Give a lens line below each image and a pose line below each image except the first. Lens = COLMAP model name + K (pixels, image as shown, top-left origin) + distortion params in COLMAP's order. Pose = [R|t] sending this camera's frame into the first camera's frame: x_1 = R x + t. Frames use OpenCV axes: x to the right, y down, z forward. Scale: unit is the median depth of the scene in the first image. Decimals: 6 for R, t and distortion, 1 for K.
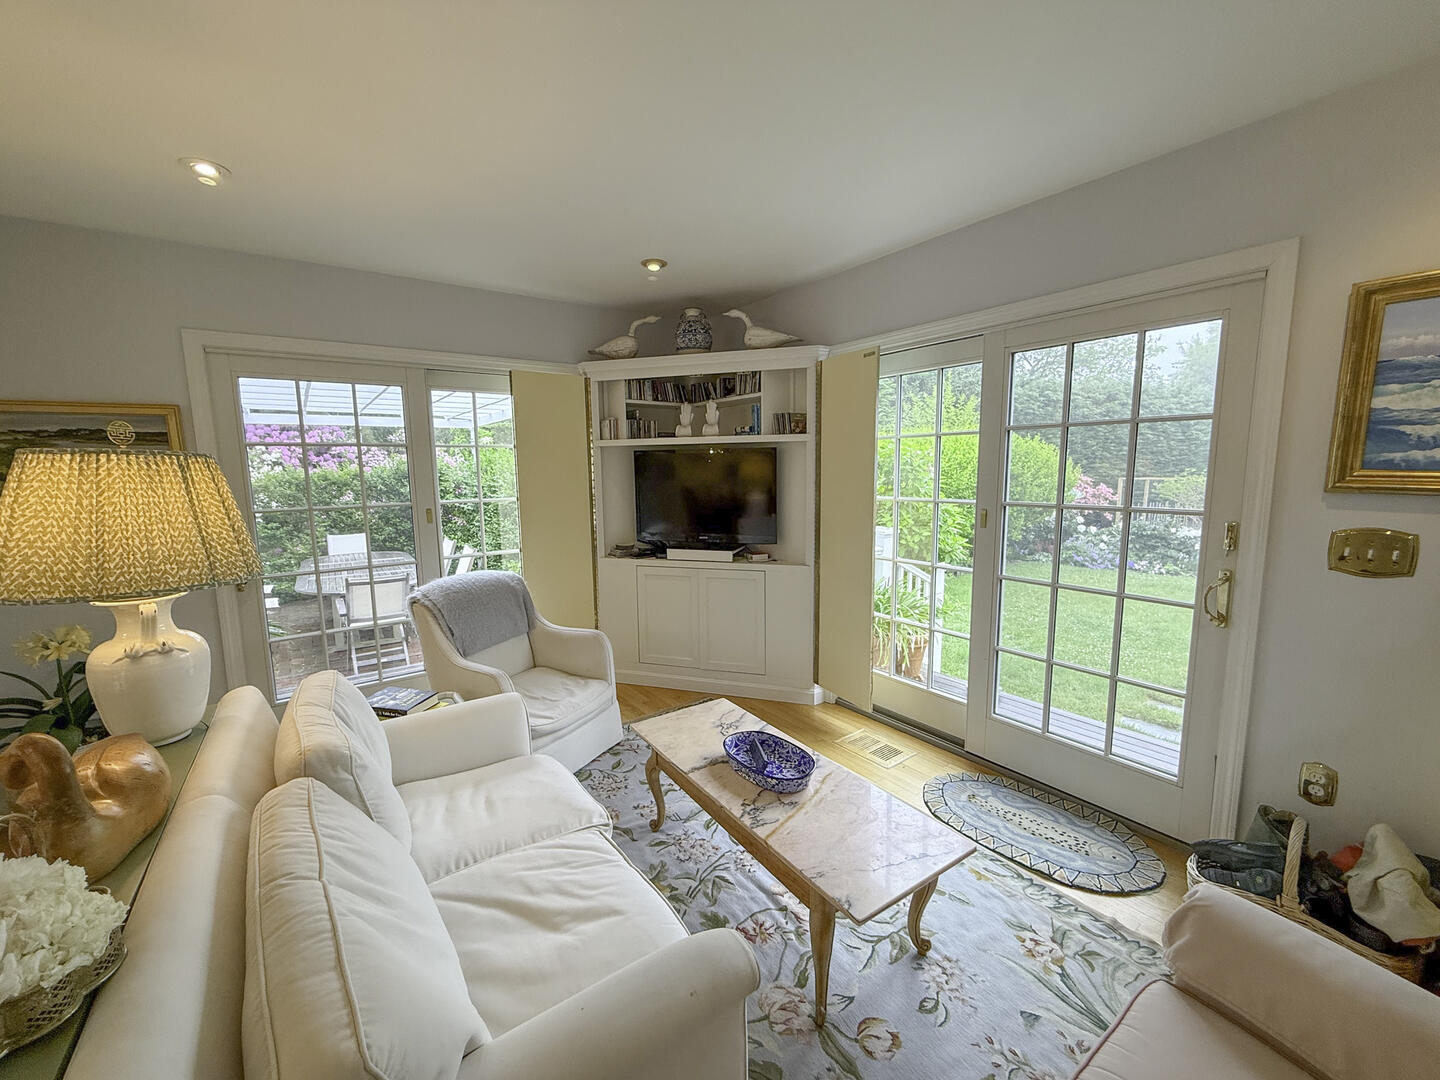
lens RADIAL K [[585.2, 0, 720.6], [0, 585.2, 540.4], [0, 0, 1]] dist [0.001080, 0.000069]
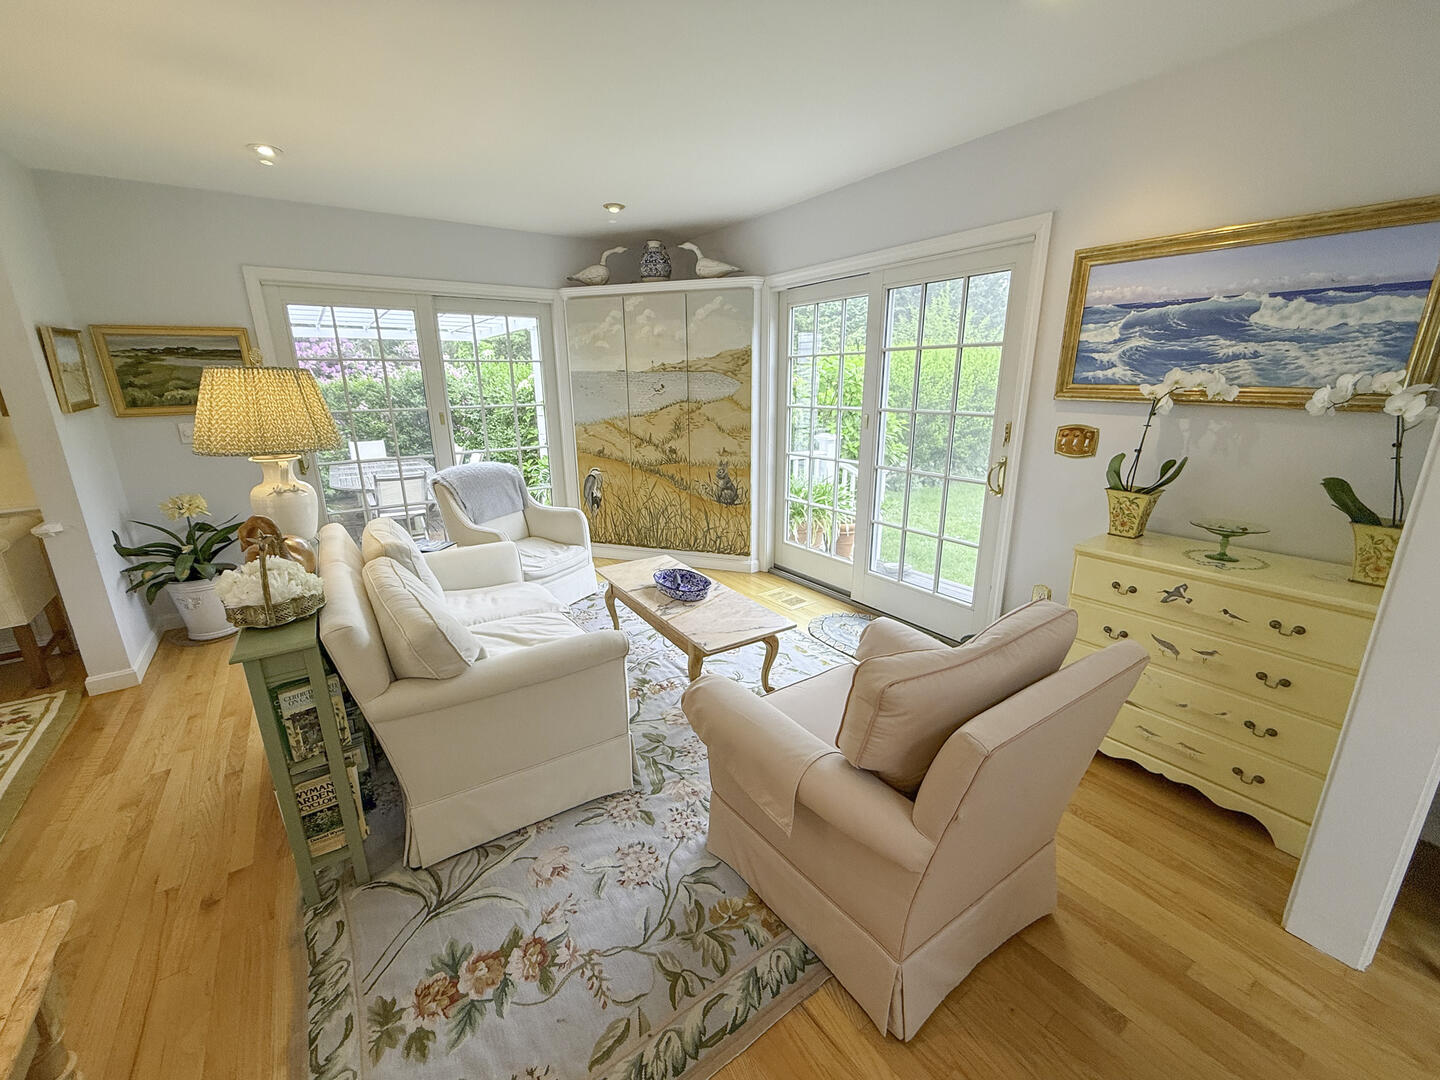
lens RADIAL K [[585.2, 0, 719.3], [0, 585.2, 540.3], [0, 0, 1]] dist [0.001080, 0.000069]
pose [[0.999779, 0.010968, -0.017920, 0.159456], [-0.008321, 0.989889, 0.141599, 0.045006], [0.019292, -0.141419, 0.989762, -0.351426]]
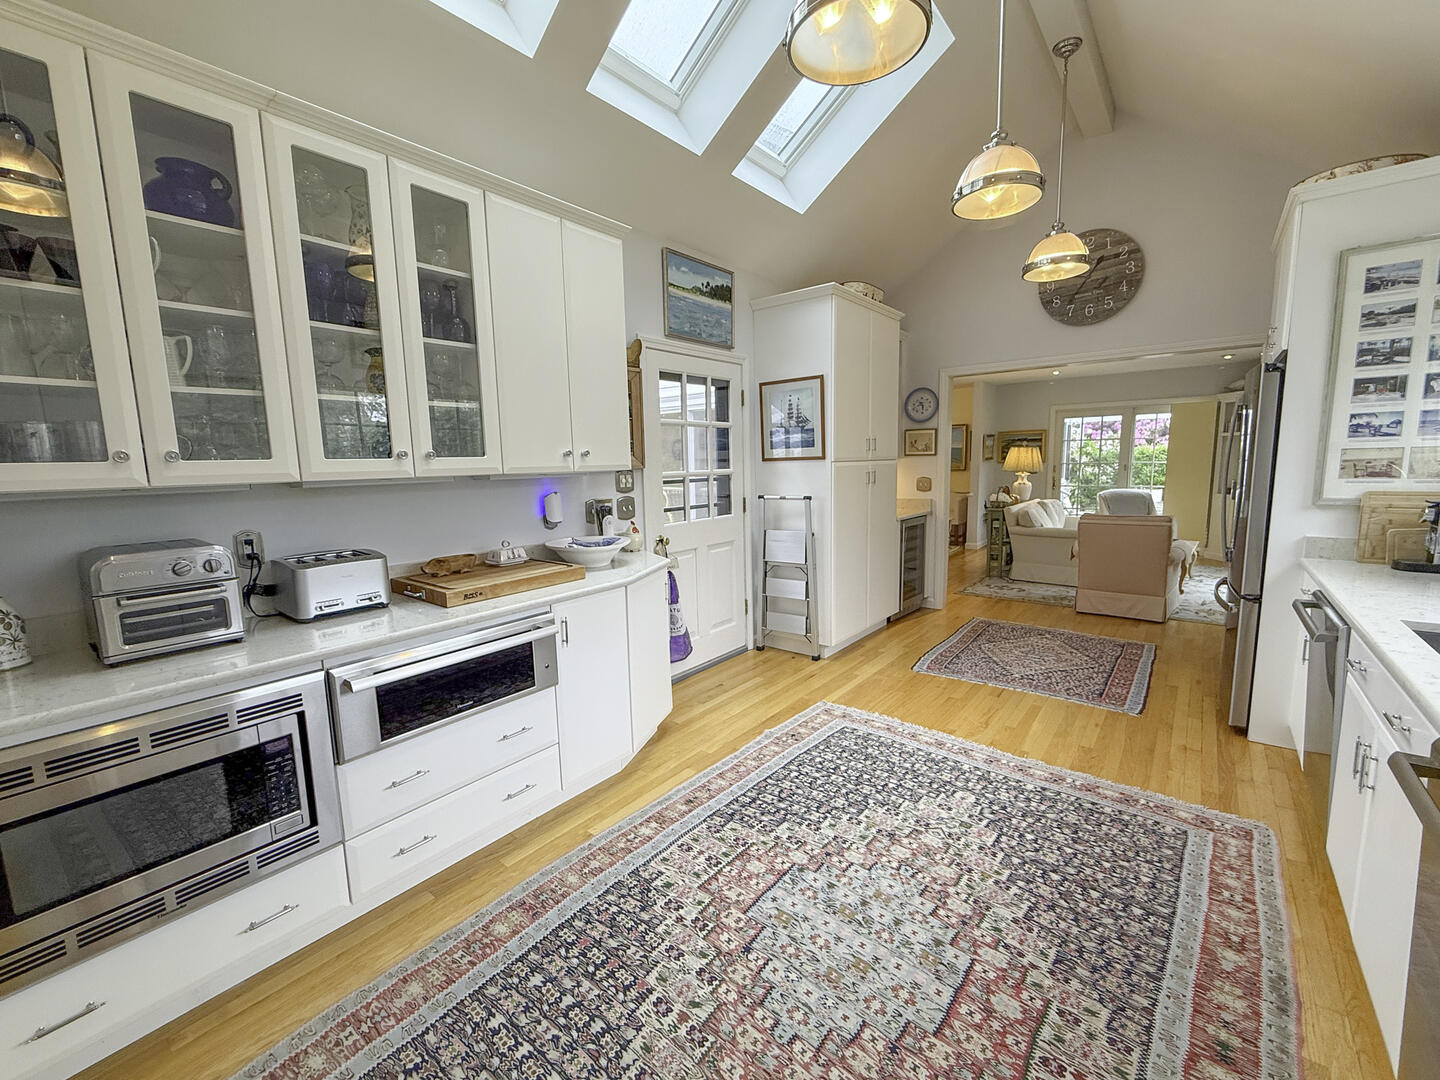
lens RADIAL K [[585.2, 0, 719.0], [0, 585.2, 539.0], [0, 0, 1]] dist [0.001080, 0.000069]
pose [[0.254387, 0.139499, -0.956989, 1.914665], [-0.106381, 0.987573, 0.115679, 0.198222], [0.961234, 0.072378, 0.266066, -1.663511]]
